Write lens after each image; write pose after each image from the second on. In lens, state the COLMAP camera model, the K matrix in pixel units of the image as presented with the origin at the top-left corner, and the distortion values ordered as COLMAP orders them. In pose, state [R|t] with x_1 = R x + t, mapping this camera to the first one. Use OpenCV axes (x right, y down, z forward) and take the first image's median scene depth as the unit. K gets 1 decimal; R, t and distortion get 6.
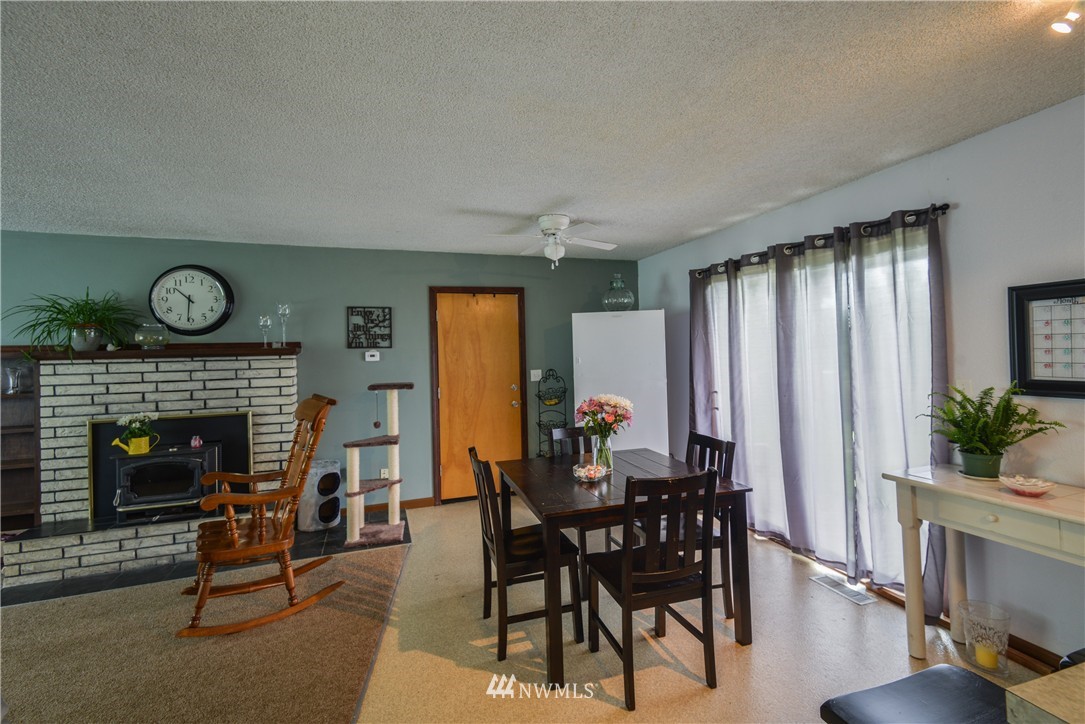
lens RADIAL K [[477.7, 0, 548.3], [0, 477.7, 349.8], [0, 0, 1]] dist [0.011791, -0.001443]
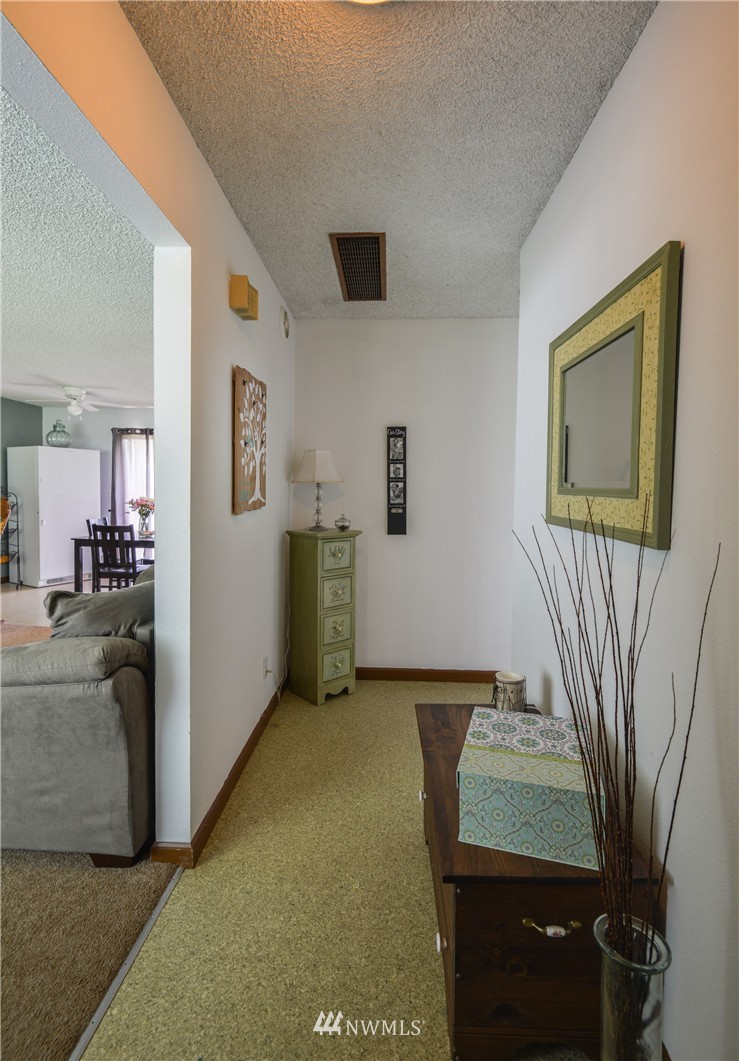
lens RADIAL K [[498.8, 0, 351.1], [0, 498.8, 509.1], [0, 0, 1]] dist [0.022510, -0.002212]
pose [[0.377585, -0.006012, 0.925956, -1.147548], [-0.030751, 0.999346, 0.019028, 0.060706], [-0.925464, -0.035659, 0.377153, -0.460843]]
